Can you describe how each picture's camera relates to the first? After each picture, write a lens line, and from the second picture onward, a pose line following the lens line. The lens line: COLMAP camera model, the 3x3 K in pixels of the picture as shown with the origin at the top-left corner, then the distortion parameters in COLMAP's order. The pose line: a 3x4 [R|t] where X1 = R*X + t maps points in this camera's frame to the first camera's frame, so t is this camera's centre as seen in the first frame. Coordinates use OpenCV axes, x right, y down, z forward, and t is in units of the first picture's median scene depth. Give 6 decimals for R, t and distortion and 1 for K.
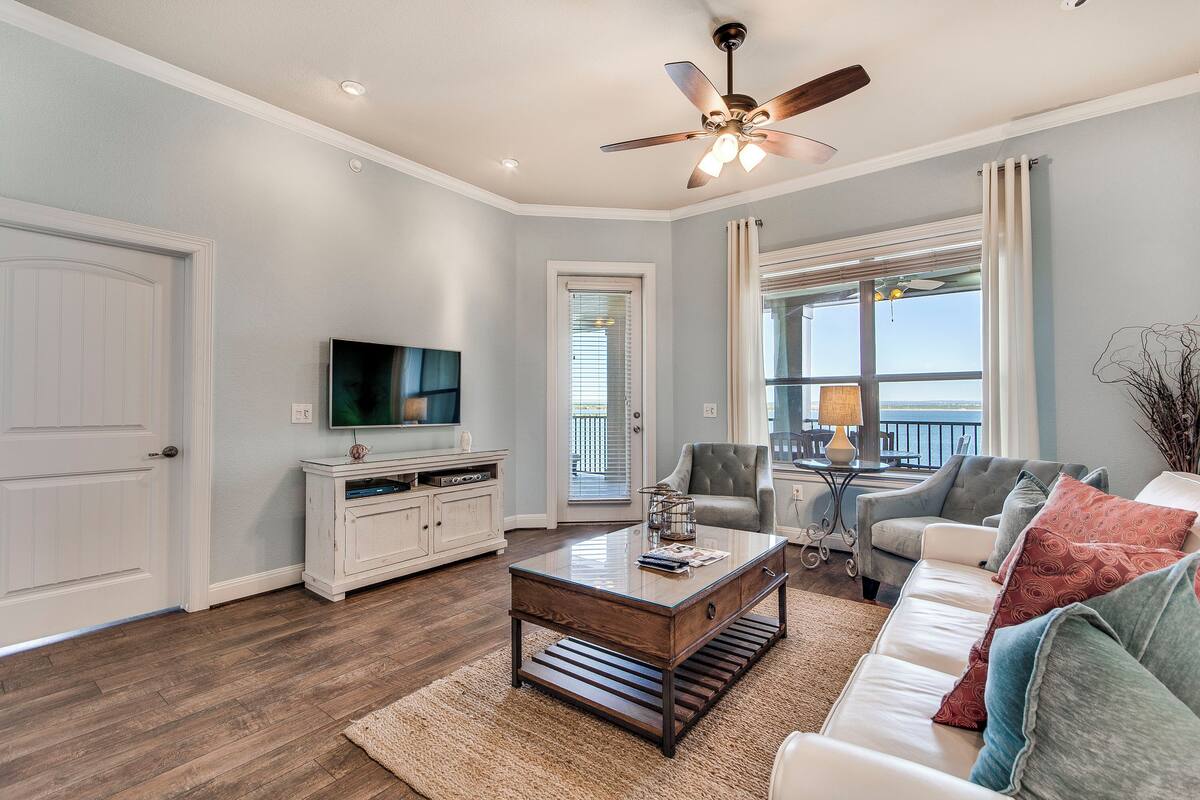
lens RADIAL K [[539.7, 0, 597.2], [0, 539.7, 401.1], [0, 0, 1]] dist [-0.000600, -0.000279]
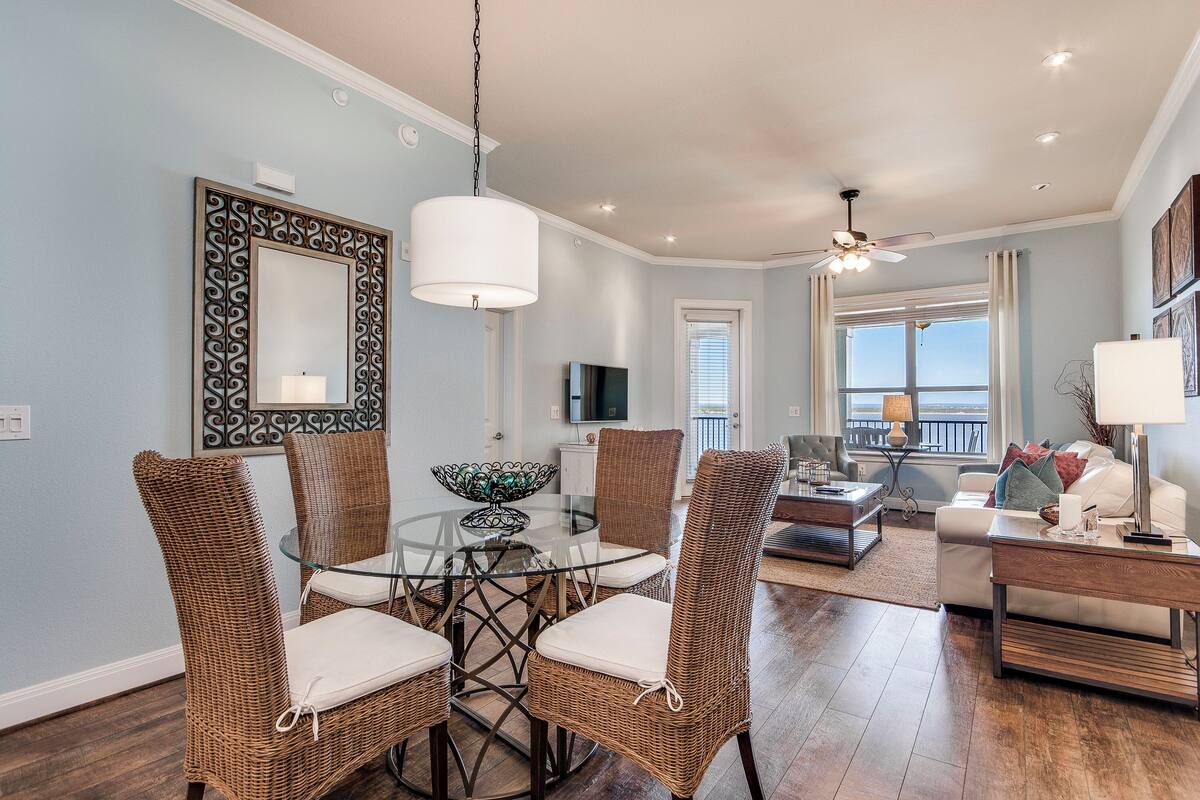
lens RADIAL K [[606.0, 0, 602.1], [0, 606.0, 399.2], [0, 0, 1]] dist [-0.001359, 0.000729]
pose [[0.998210, 0.002883, 0.059737, -0.435183], [-0.002501, 0.999976, -0.006475, -0.002533], [-0.059755, 0.006314, 0.998193, -0.585375]]
